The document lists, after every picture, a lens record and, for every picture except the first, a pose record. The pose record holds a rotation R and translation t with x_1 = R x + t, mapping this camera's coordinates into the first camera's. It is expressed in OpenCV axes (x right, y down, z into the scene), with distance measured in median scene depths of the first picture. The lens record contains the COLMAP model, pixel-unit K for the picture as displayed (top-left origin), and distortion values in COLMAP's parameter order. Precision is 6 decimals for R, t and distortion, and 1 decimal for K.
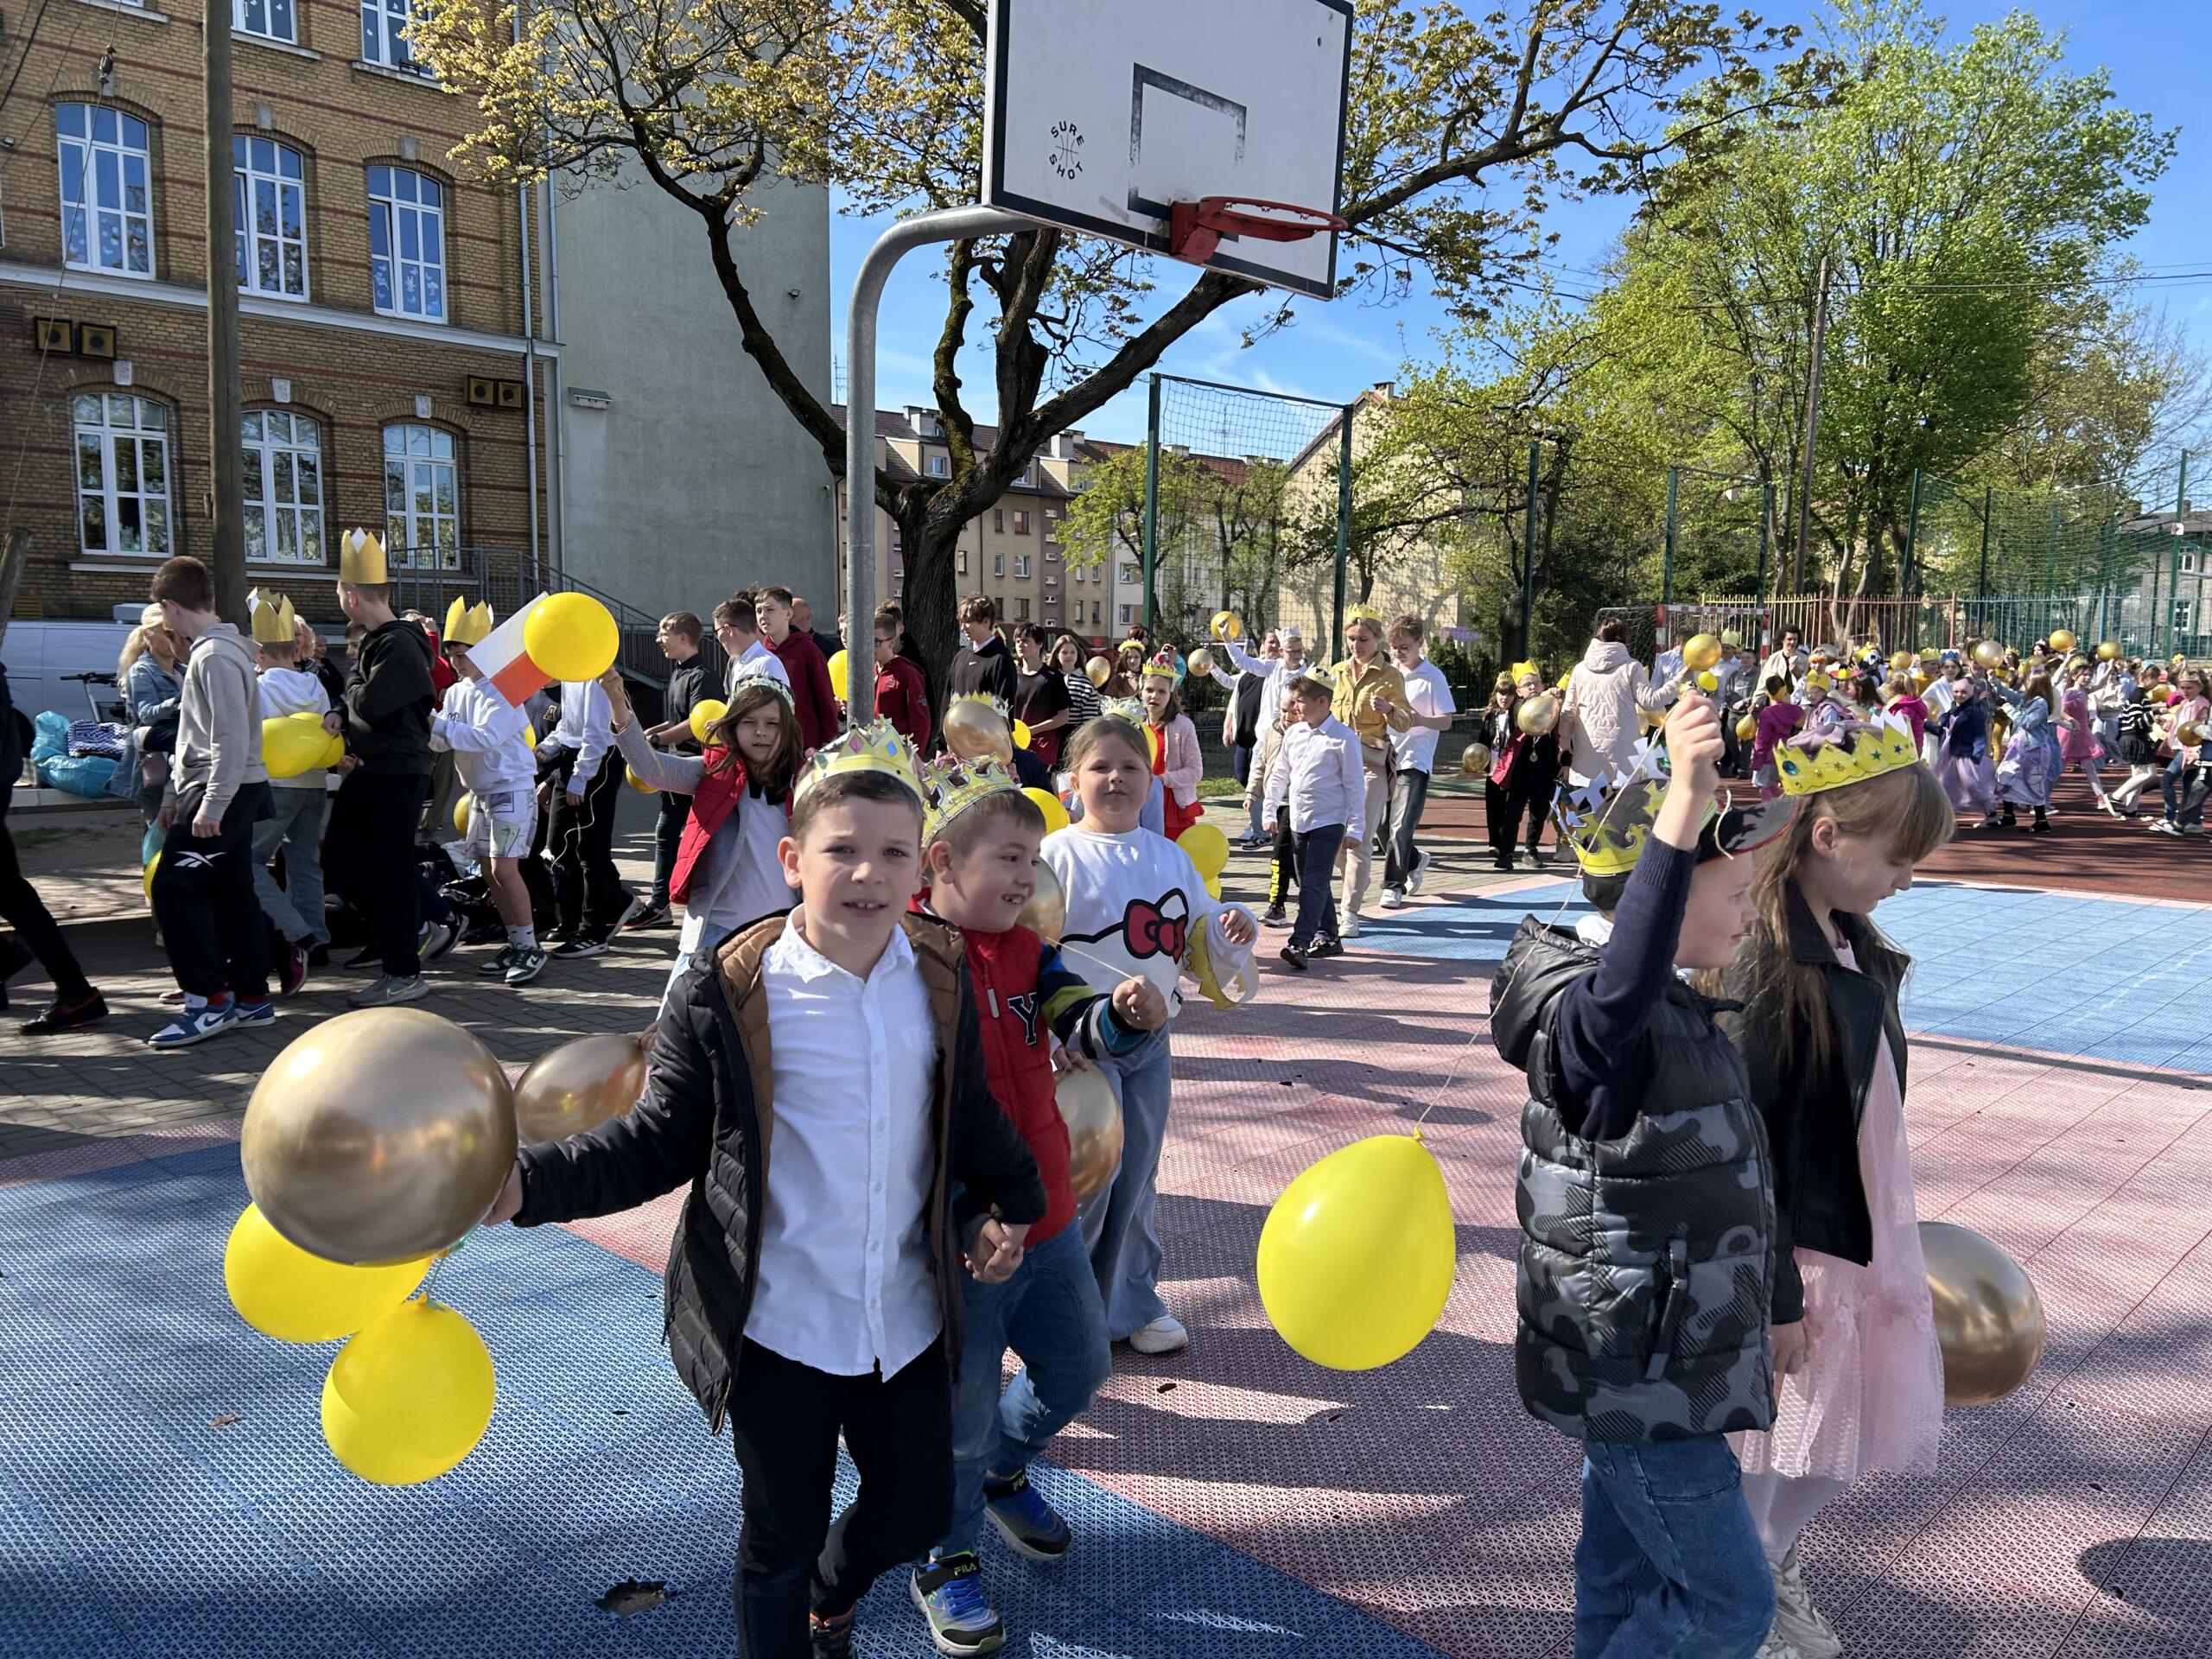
lens RADIAL K [[1658.2, 0, 1106.0], [0, 1658.2, 829.5], [0, 0, 1]] dist [0.070823, -0.055631]
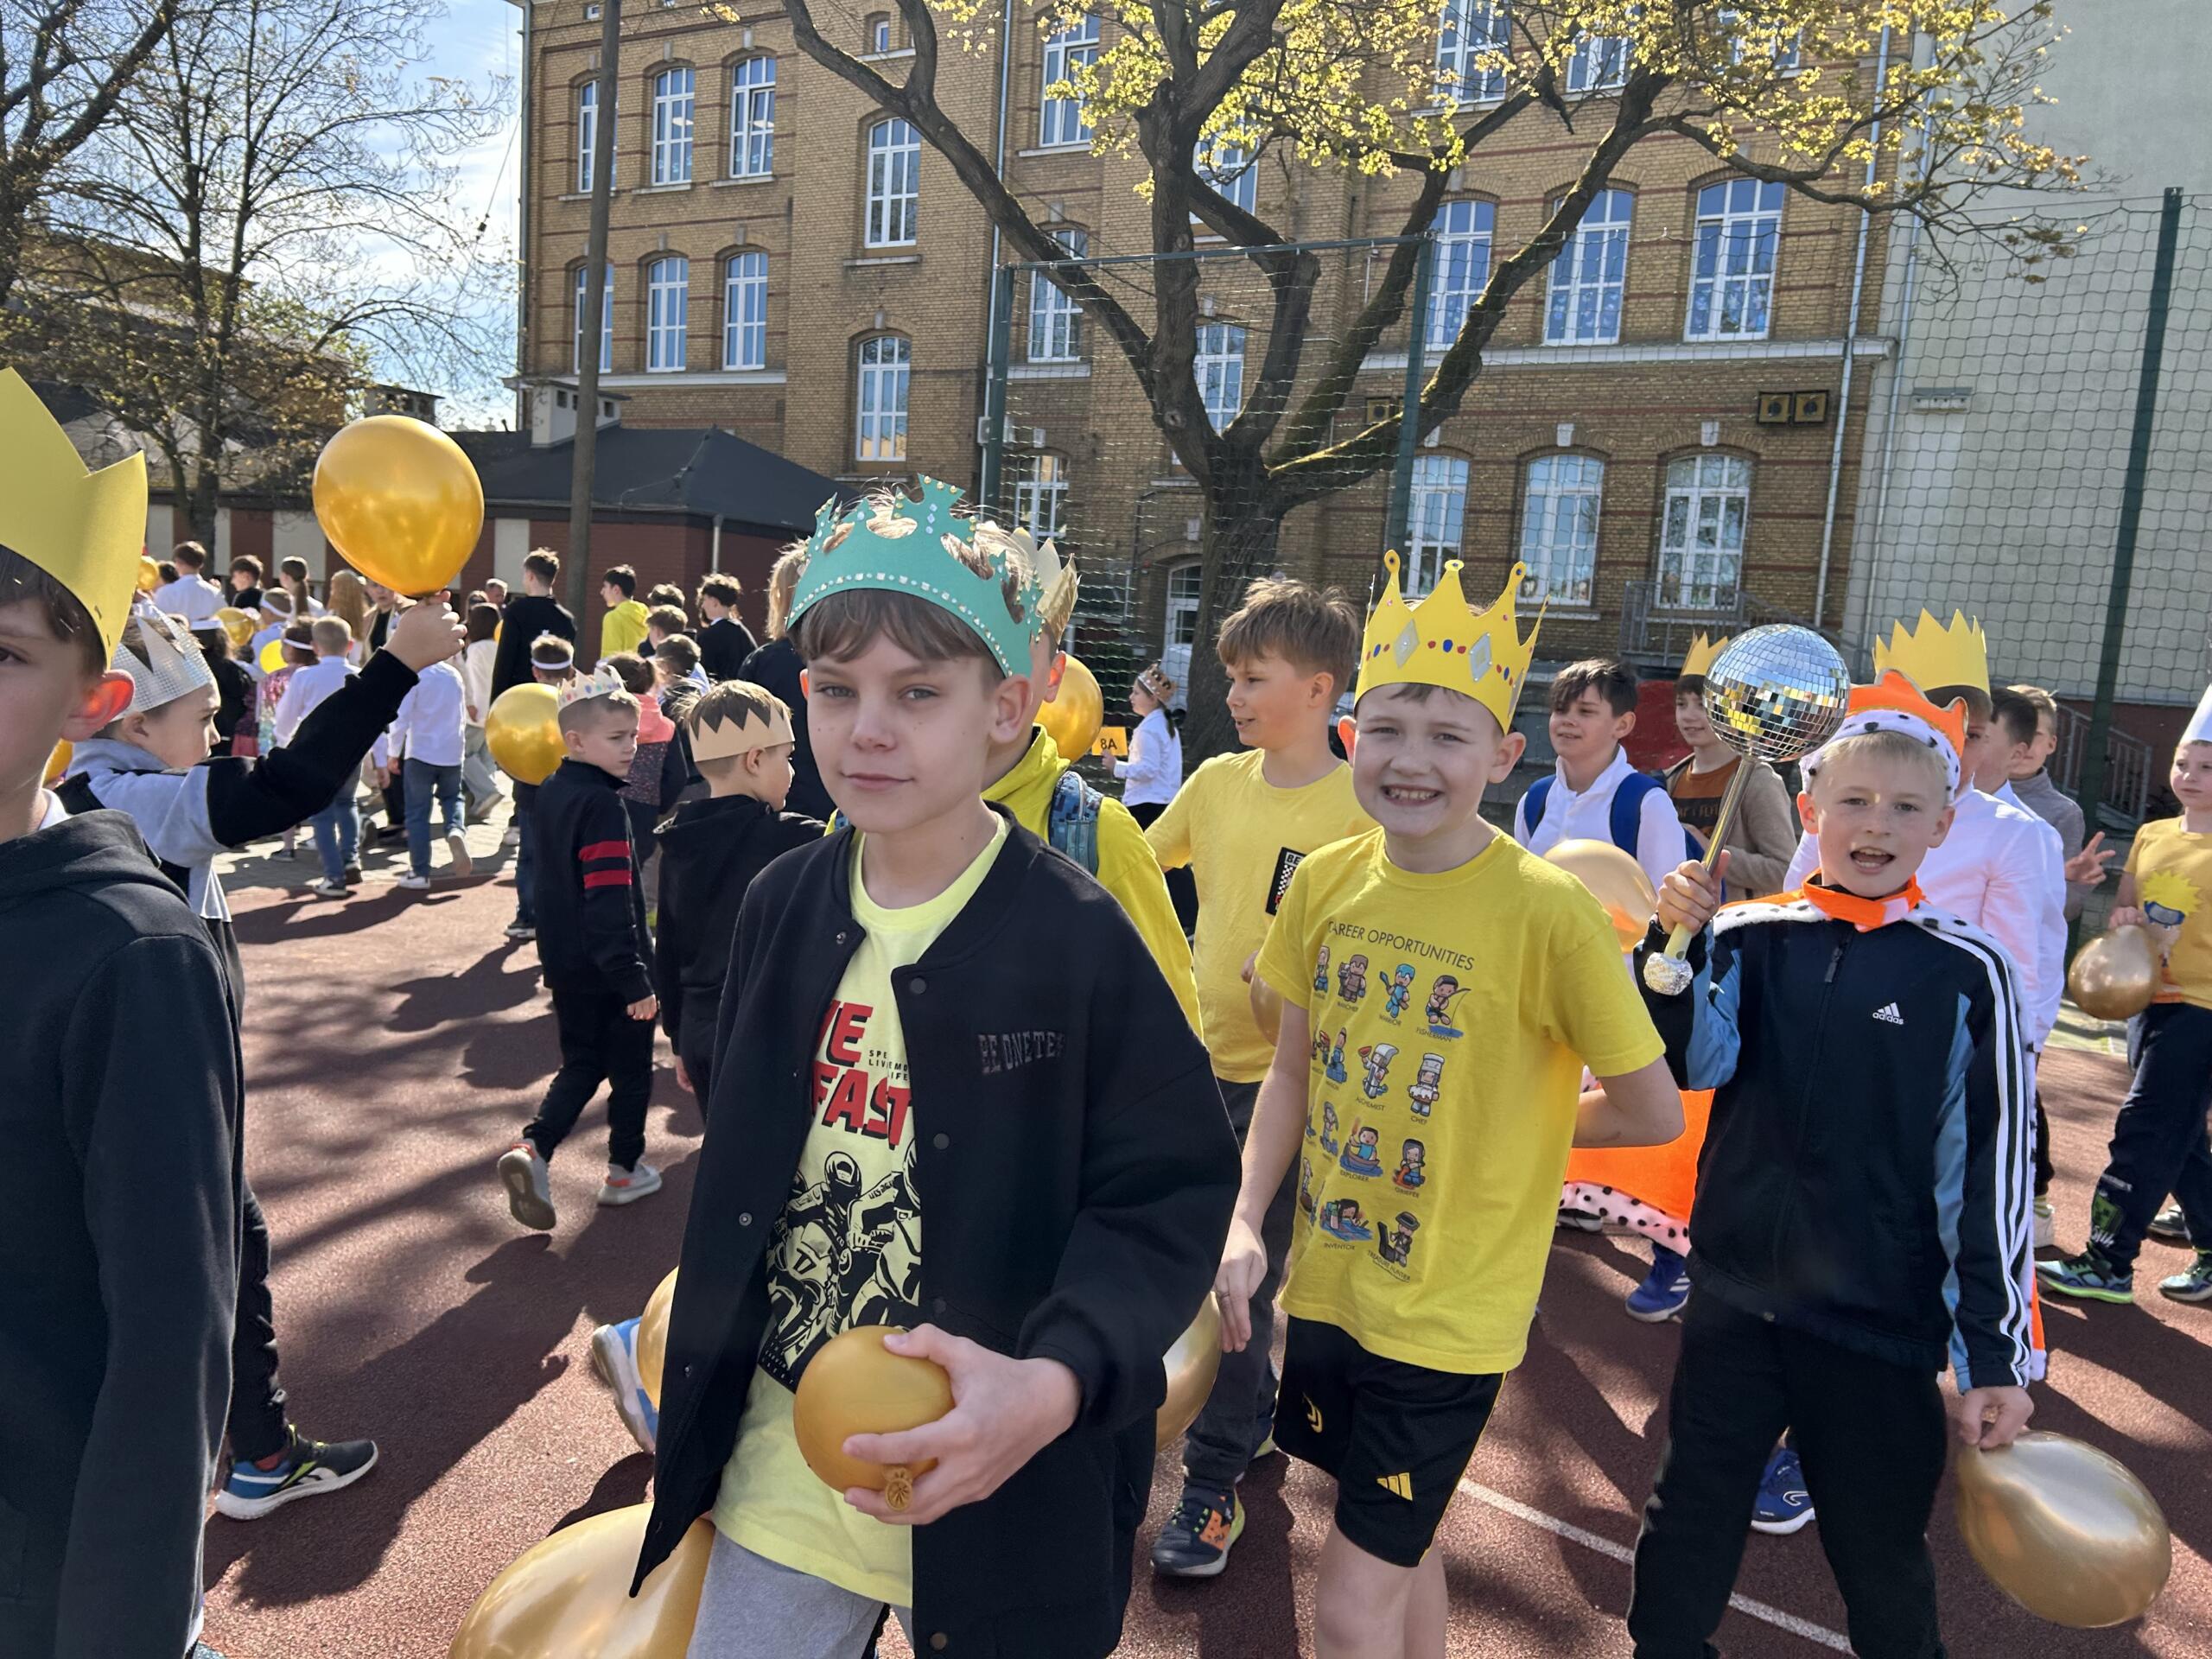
lens RADIAL K [[1686.6, 0, 1109.0], [0, 1686.6, 855.2], [0, 0, 1]] dist [0.043527, -0.002707]
pose [[0.258100, 0.131123, -0.957179, 0.429074], [-0.169969, 0.981457, 0.088617, -0.049055], [0.951049, 0.139819, 0.275601, 0.450016]]
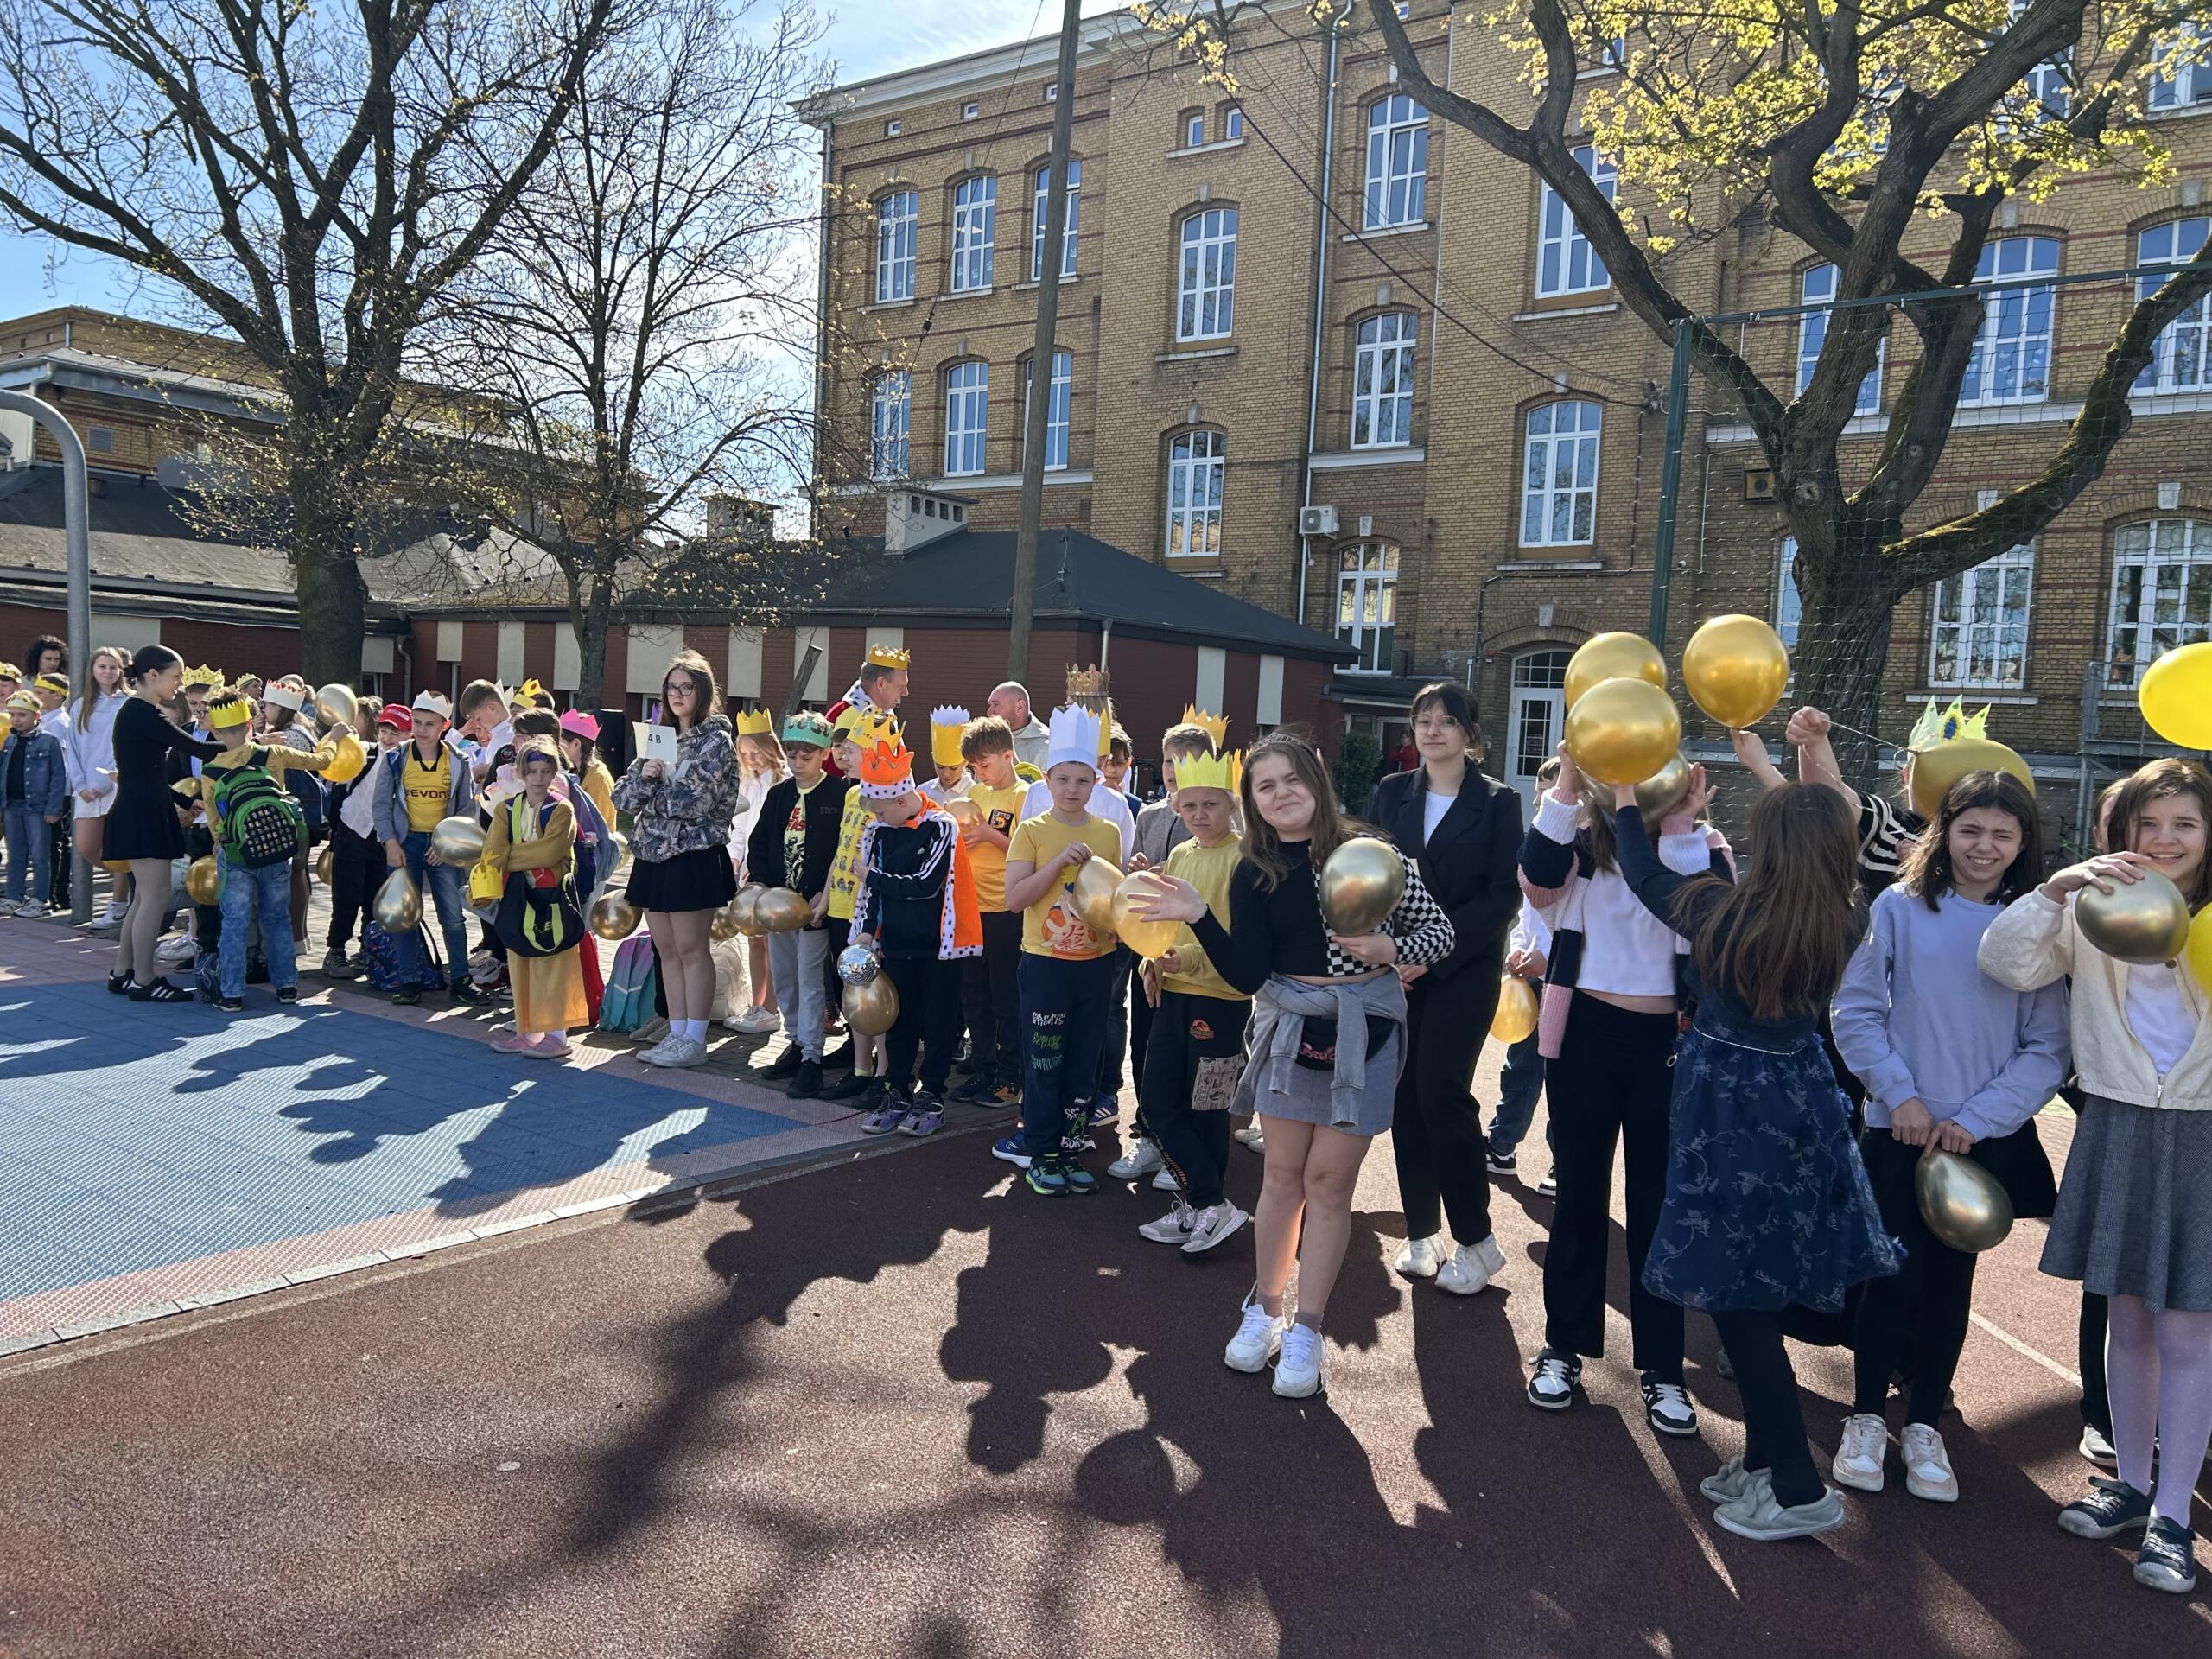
lens RADIAL K [[1658.2, 0, 1106.0], [0, 1658.2, 829.5], [0, 0, 1]] dist [0.070823, -0.055631]
pose [[0.166341, 0.065631, -0.983882, 0.331417], [-0.152823, 0.987442, 0.040031, -0.041562], [0.974154, 0.143701, 0.174282, 0.360690]]
